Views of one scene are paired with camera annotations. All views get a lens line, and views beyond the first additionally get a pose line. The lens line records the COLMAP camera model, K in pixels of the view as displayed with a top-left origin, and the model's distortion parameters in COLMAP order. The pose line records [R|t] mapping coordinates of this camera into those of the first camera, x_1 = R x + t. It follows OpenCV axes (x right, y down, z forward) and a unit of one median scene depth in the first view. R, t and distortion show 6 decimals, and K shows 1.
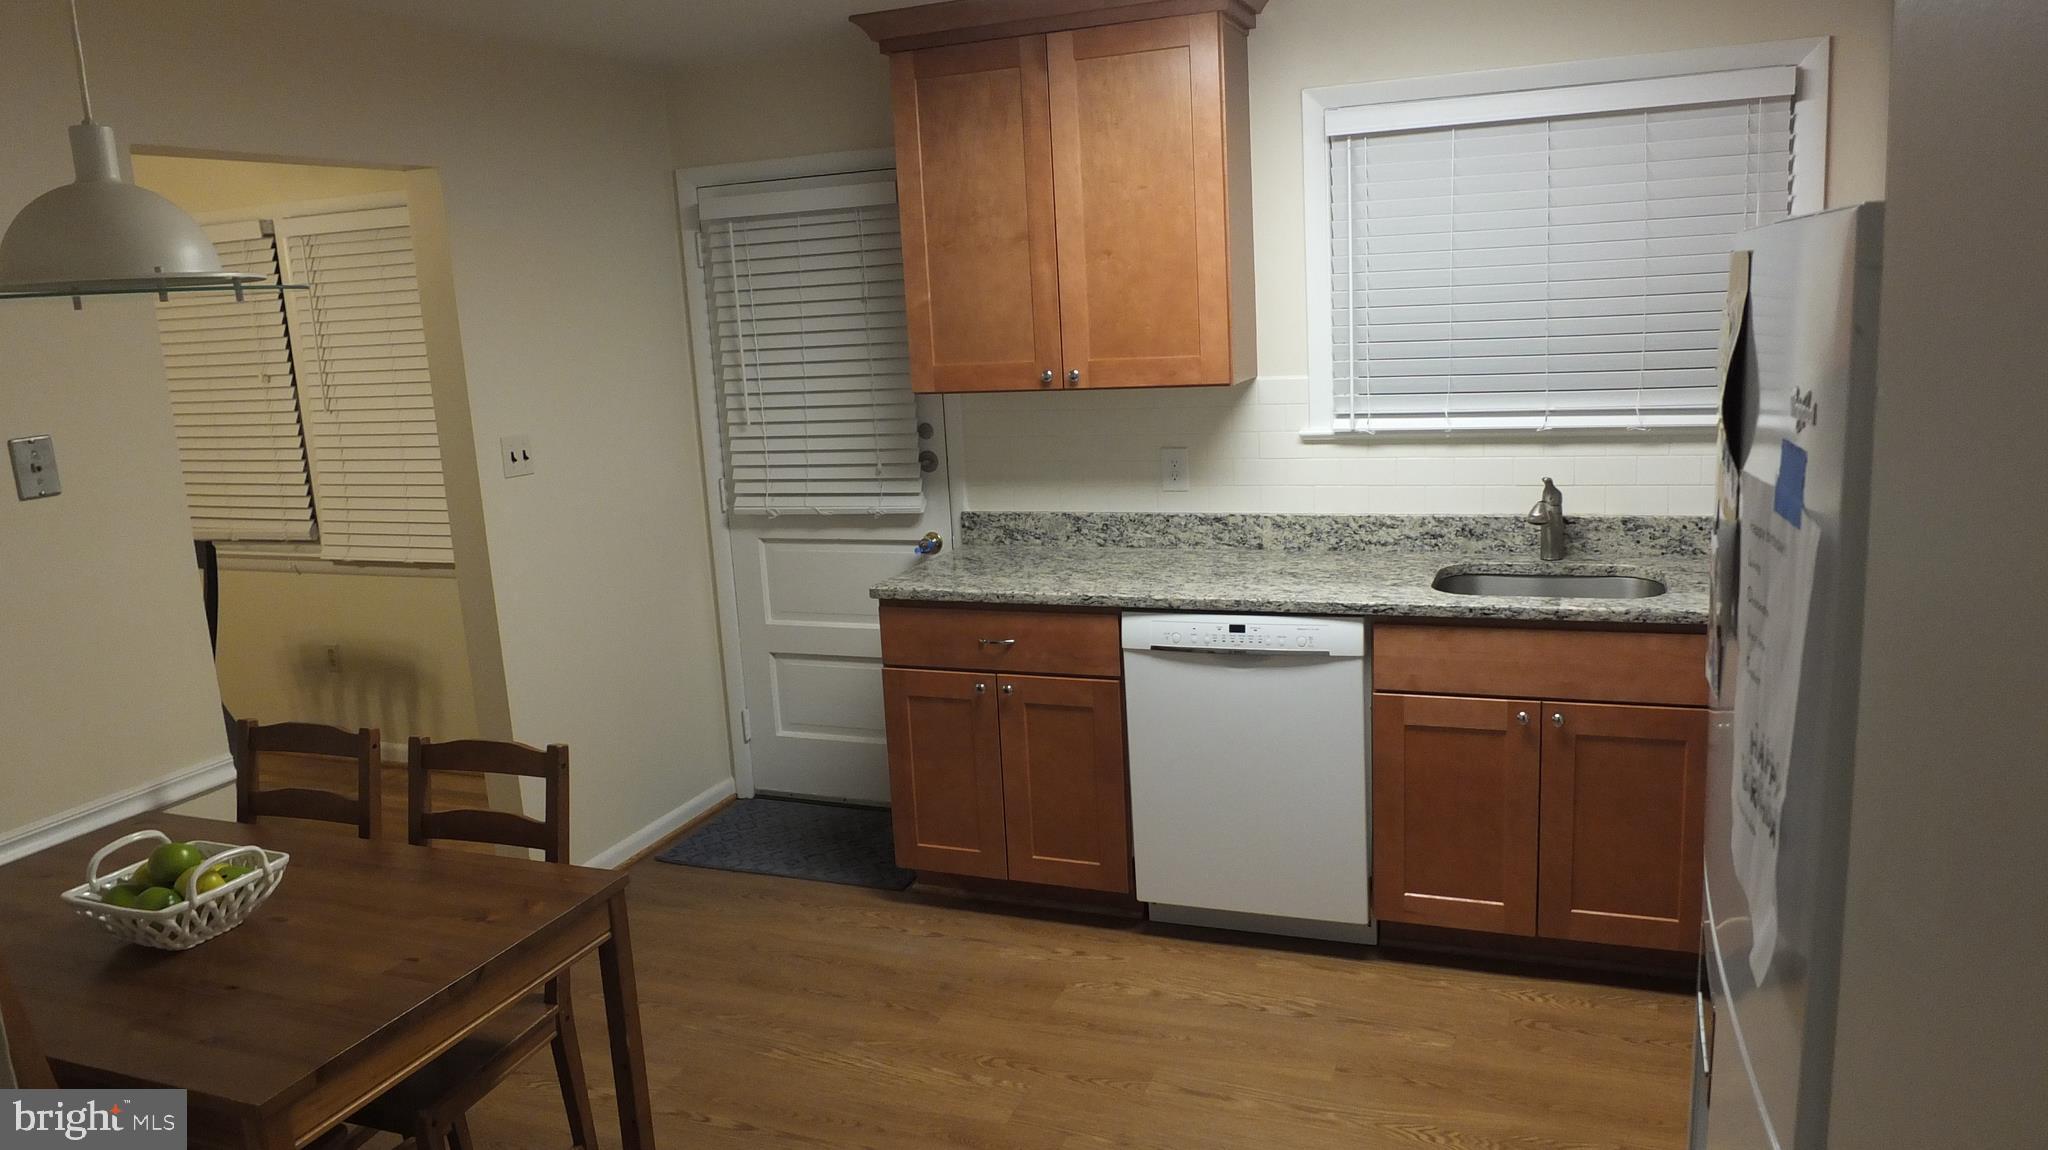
lens RADIAL K [[1397.1, 0, 1039.4], [0, 1397.1, 570.9], [0, 0, 1]] dist [-0.027784, -0.008712]
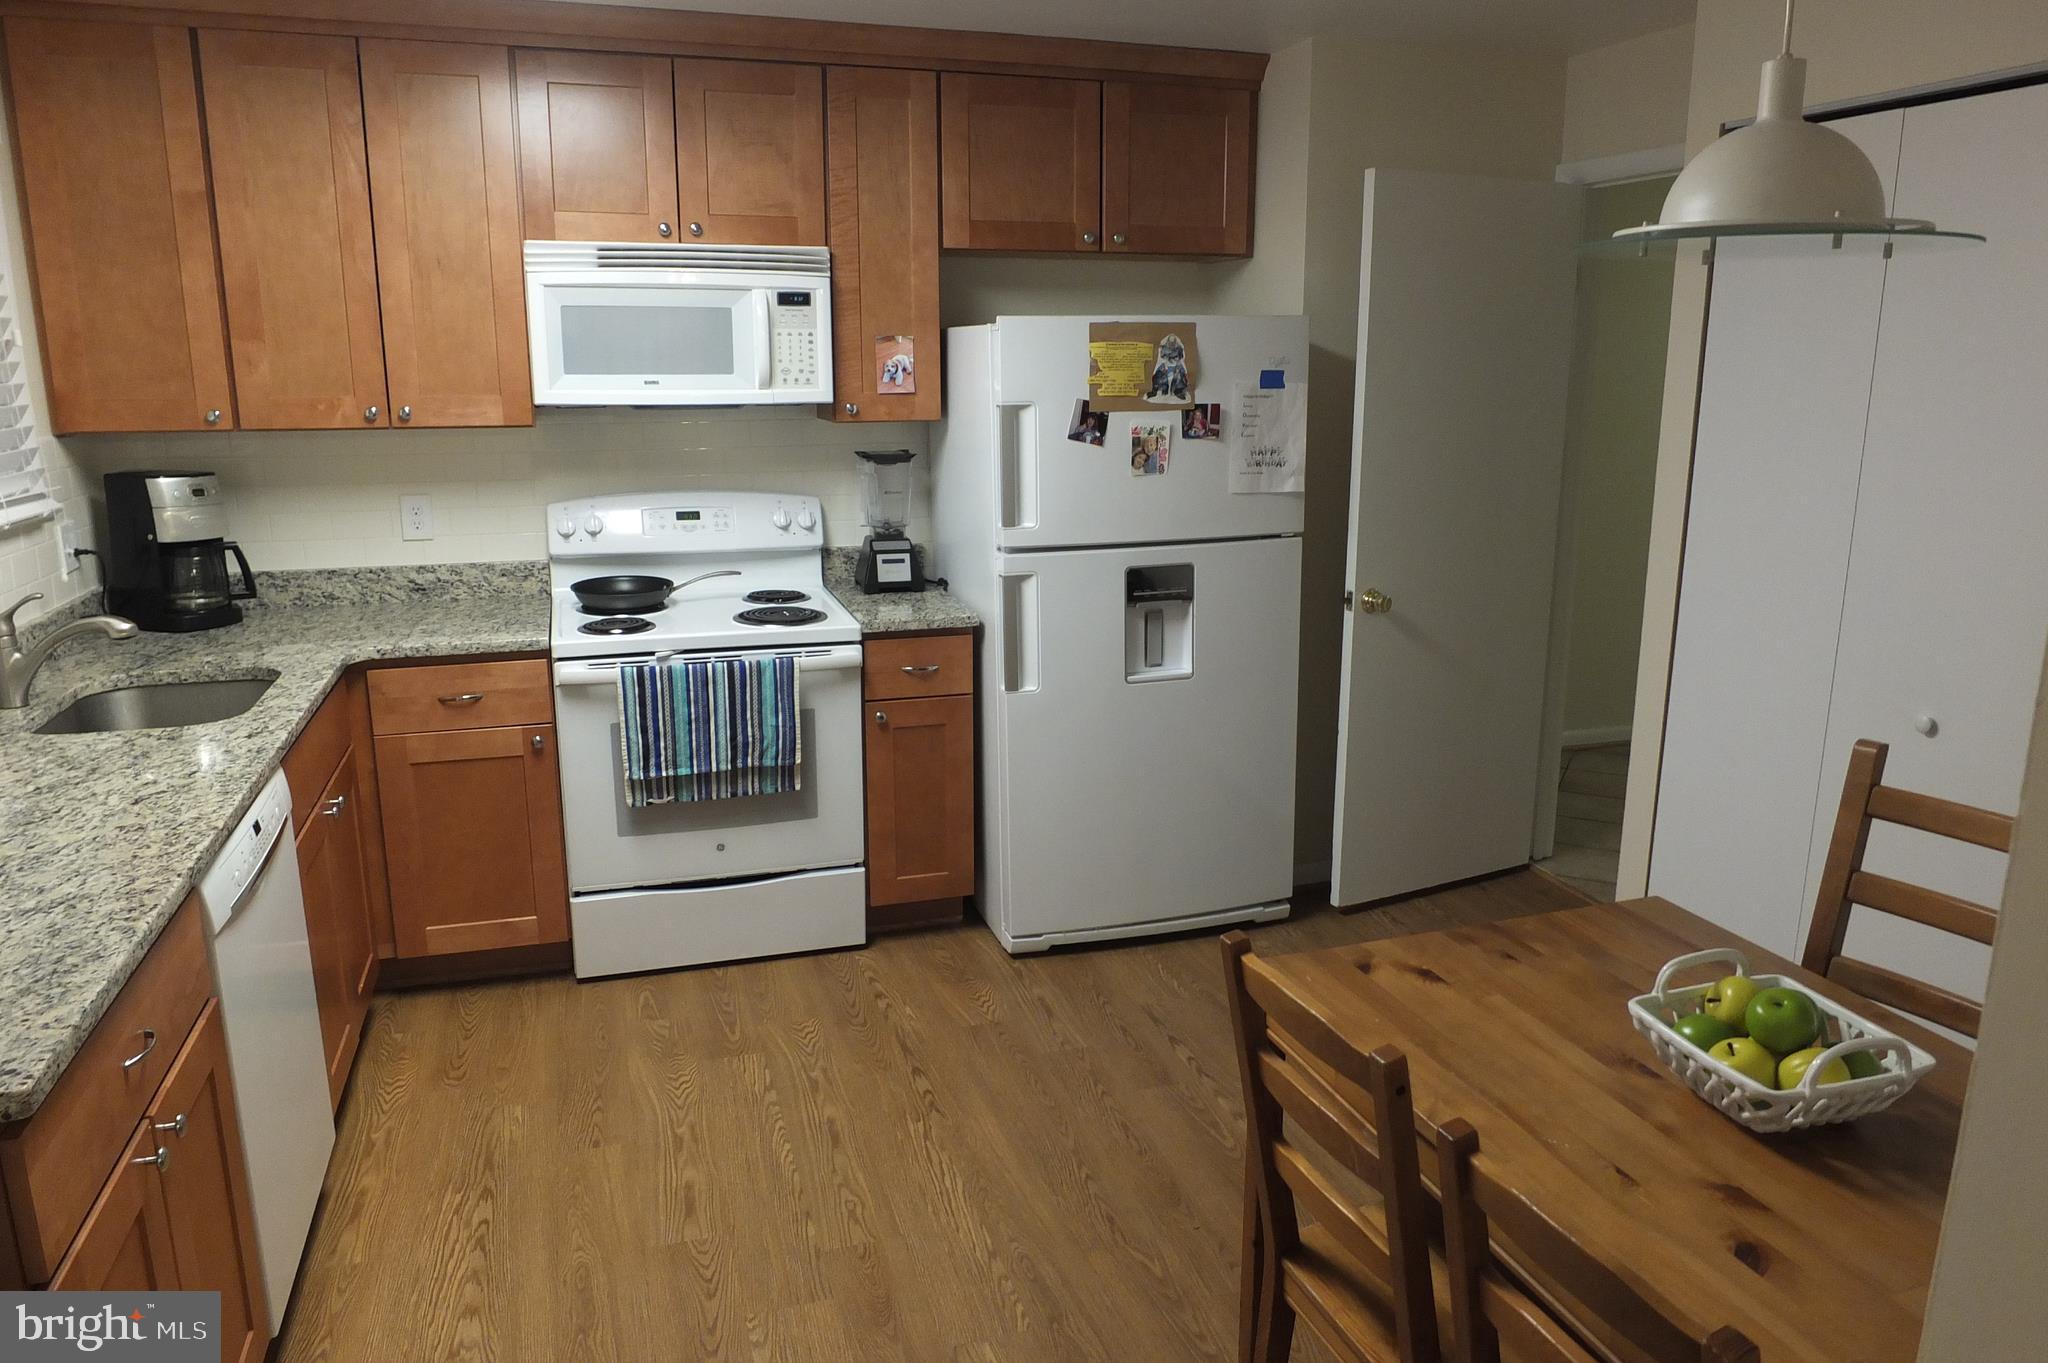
lens RADIAL K [[1401.4, 0, 1022.6], [0, 1401.4, 677.4], [0, 0, 1]] dist [-0.032124, 0.007761]
pose [[-0.635760, -0.119508, 0.762579, -0.540186], [0.179062, 0.938157, 0.296307, -0.144552], [-0.750830, 0.324929, -0.575044, 0.990903]]
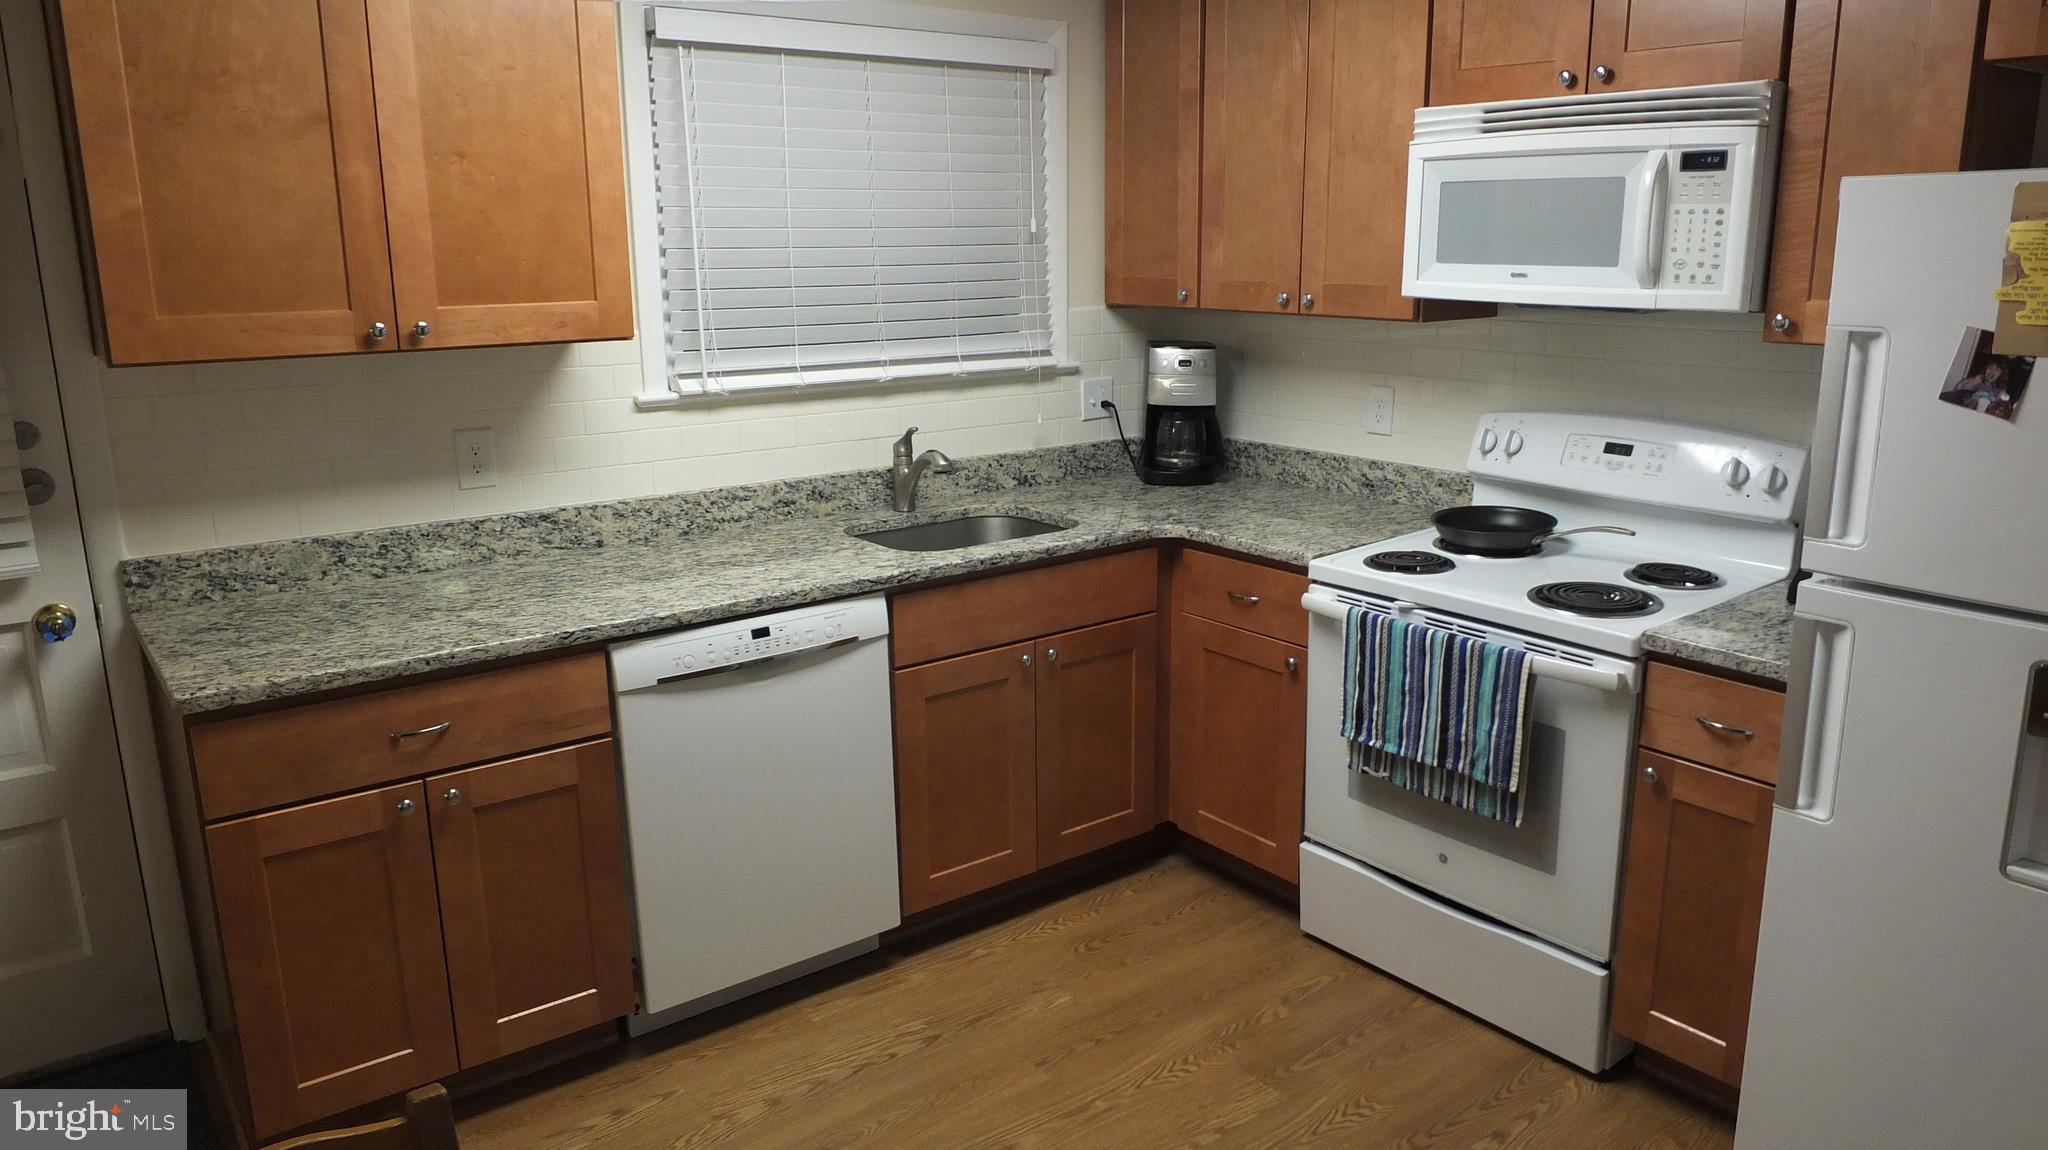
lens RADIAL K [[1397.1, 0, 1033.4], [0, 1397.1, 569.8], [0, 0, 1]] dist [-0.027784, -0.008712]
pose [[0.507402, -0.149811, 0.848587, -0.425389], [0.142728, 0.985780, 0.088689, -0.040929], [-0.849807, 0.076116, 0.521569, 0.397634]]
